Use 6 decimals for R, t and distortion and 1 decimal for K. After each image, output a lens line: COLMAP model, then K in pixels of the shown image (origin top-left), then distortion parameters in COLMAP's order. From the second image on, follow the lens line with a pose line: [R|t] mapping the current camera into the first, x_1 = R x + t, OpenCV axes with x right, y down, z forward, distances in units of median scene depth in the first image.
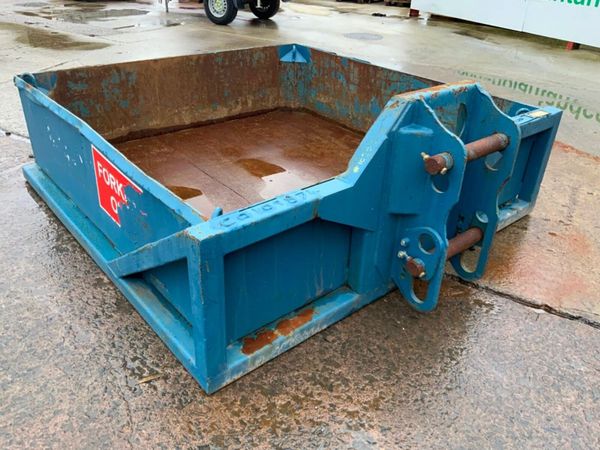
lens RADIAL K [[494.2, 0, 300.0], [0, 494.2, 225.0], [0, 0, 1]] dist [0.092415, -0.179526]
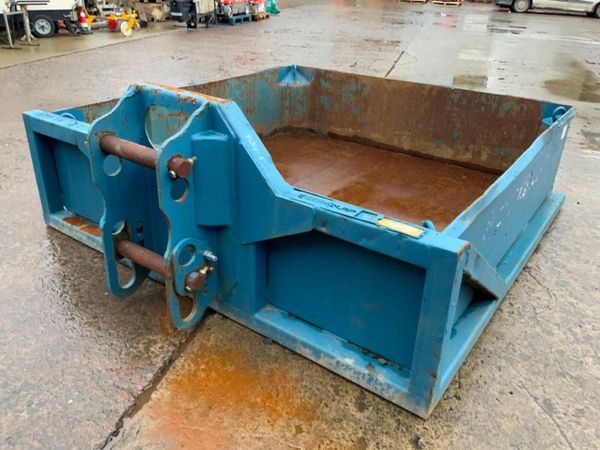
lens RADIAL K [[494.2, 0, 300.0], [0, 494.2, 225.0], [0, 0, 1]] dist [0.092415, -0.179526]
pose [[0.240892, 0.406266, -0.881430, 0.840989], [-0.500943, 0.829899, 0.245608, -0.271635], [0.831280, 0.382382, 0.403432, 0.601263]]
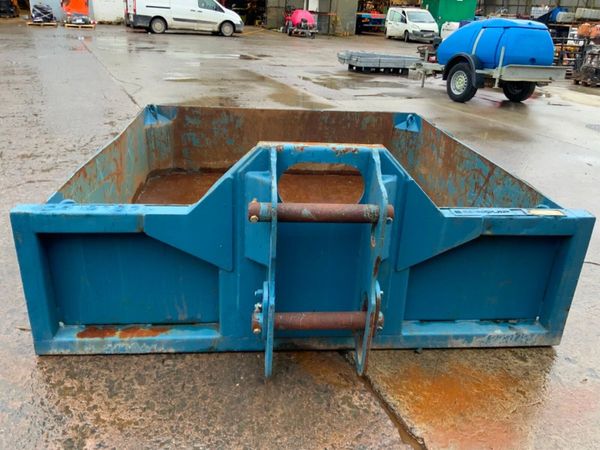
lens RADIAL K [[494.2, 0, 300.0], [0, 494.2, 225.0], [0, 0, 1]] dist [0.092415, -0.179526]
pose [[0.817381, 0.223953, -0.530785, 0.515876], [-0.298299, 0.952746, -0.057375, -0.040925], [0.492854, 0.205230, 0.845562, 0.143265]]
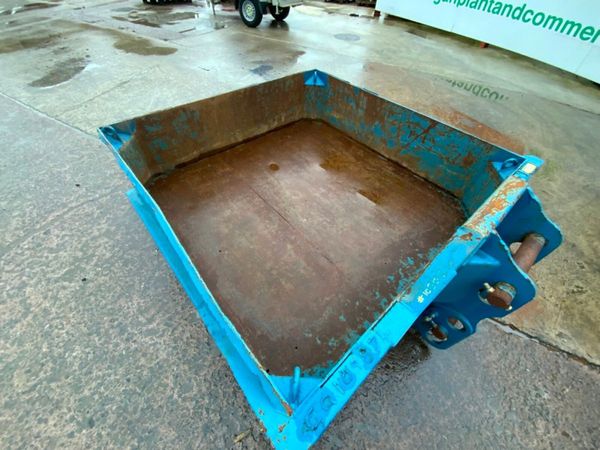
lens RADIAL K [[242.6, 0, 300.1], [0, 242.6, 223.9], [0, 0, 1]] dist [0.016046, -0.017718]
pose [[0.999847, -0.013186, 0.011459, -0.088476], [0.008591, 0.942292, 0.334681, -0.265638], [-0.015211, -0.334531, 0.942262, 0.349103]]
